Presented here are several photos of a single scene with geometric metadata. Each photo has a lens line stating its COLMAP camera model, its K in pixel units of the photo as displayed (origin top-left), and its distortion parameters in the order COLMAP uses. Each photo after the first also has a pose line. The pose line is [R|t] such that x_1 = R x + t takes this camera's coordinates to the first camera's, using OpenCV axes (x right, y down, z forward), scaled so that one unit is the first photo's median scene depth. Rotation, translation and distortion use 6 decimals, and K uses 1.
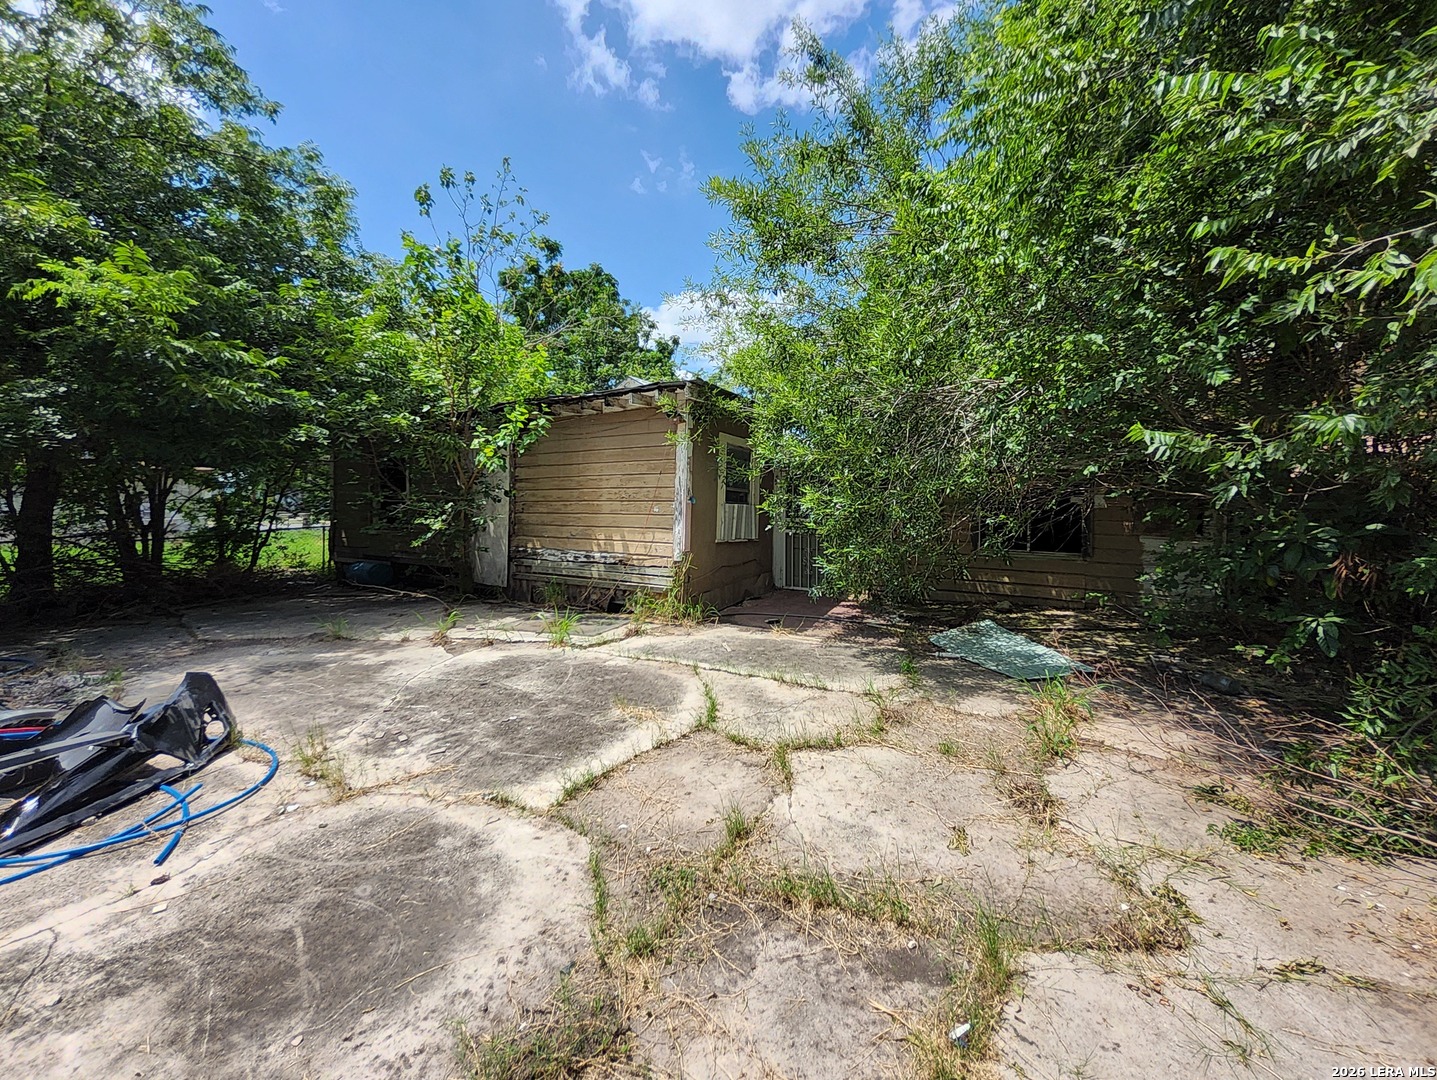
lens RADIAL K [[580.3, 0, 714.7], [0, 580.3, 508.5], [0, 0, 1]] dist [-0.000521, -0.003132]
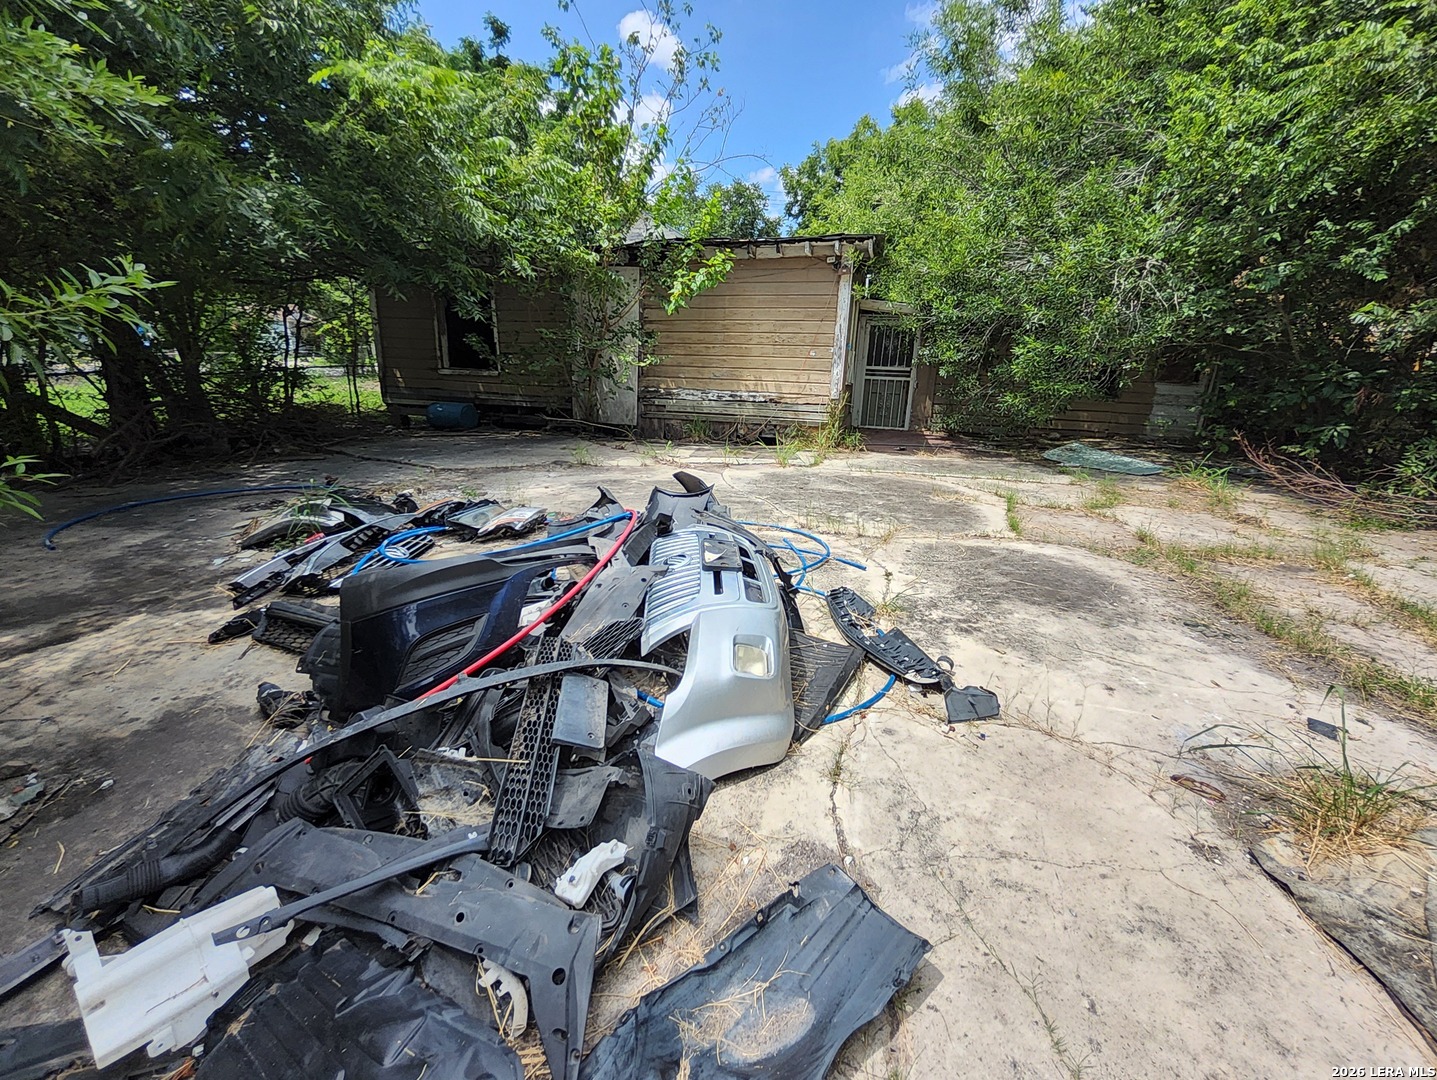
lens RADIAL K [[580.3, 0, 713.1], [0, 580.3, 527.3], [0, 0, 1]] dist [-0.000521, -0.003132]
pose [[0.970567, -0.042514, 0.237047, -0.644552], [-0.023091, 0.963332, 0.267318, 0.034140], [-0.239720, -0.264923, 0.933997, -0.128783]]
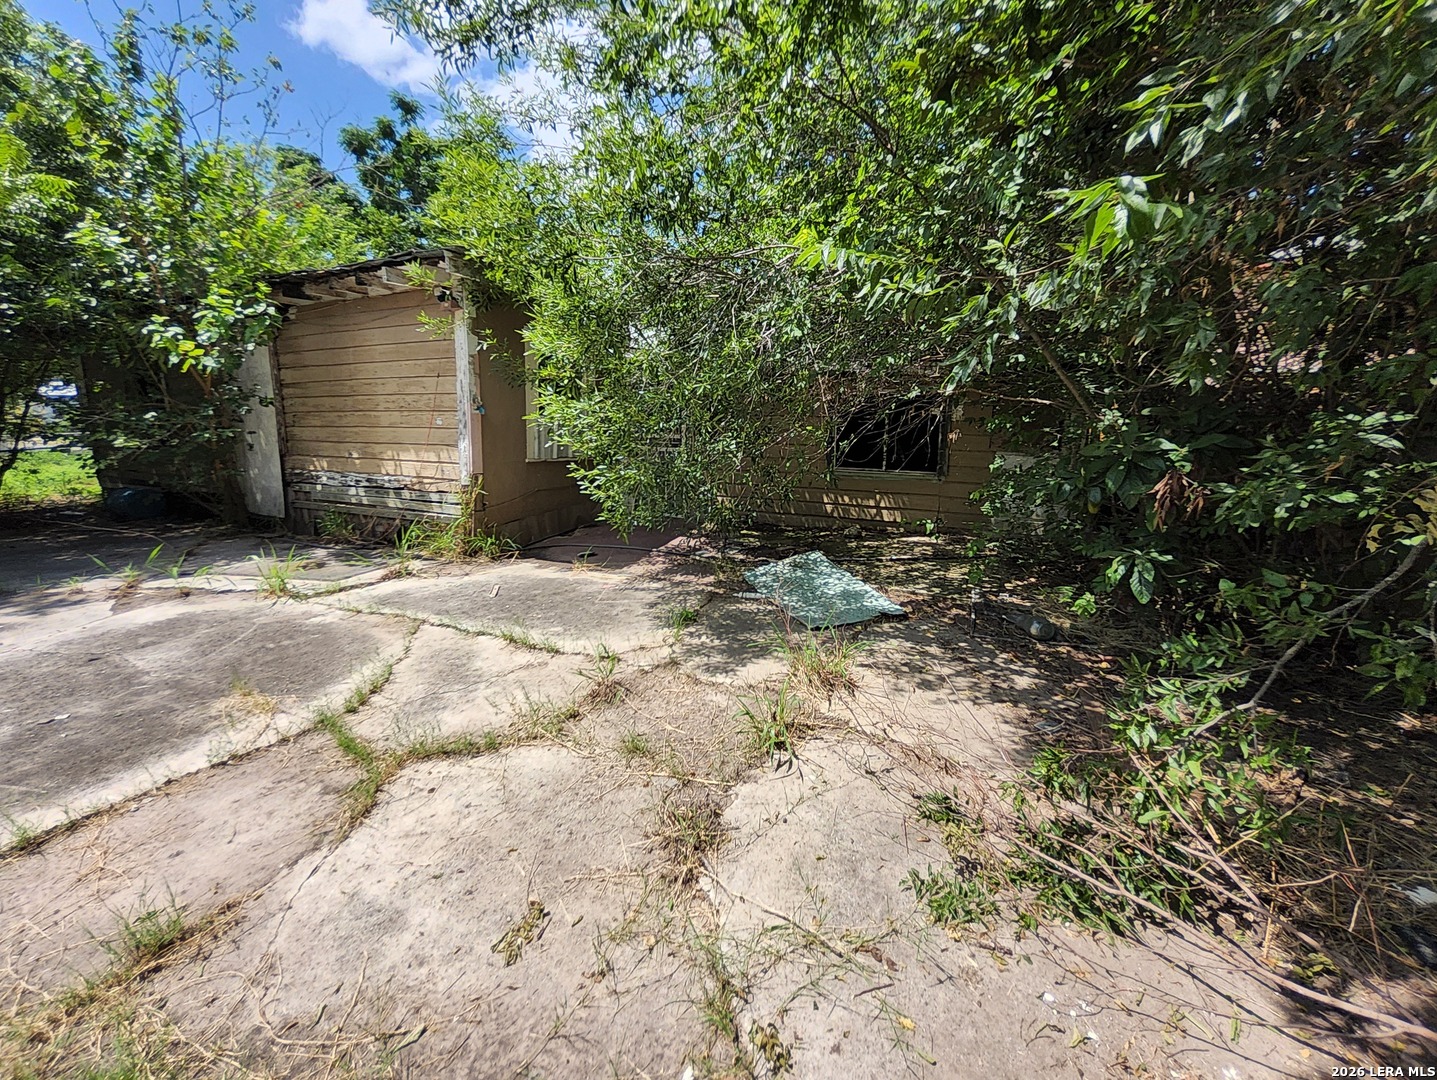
lens RADIAL K [[580.3, 0, 724.2], [0, 580.3, 510.9], [0, 0, 1]] dist [-0.000521, -0.003132]
pose [[0.994408, -0.016305, 0.104342, 0.230401], [0.000935, 0.989330, 0.145688, 0.008253], [-0.105604, -0.144776, 0.983813, 0.164423]]
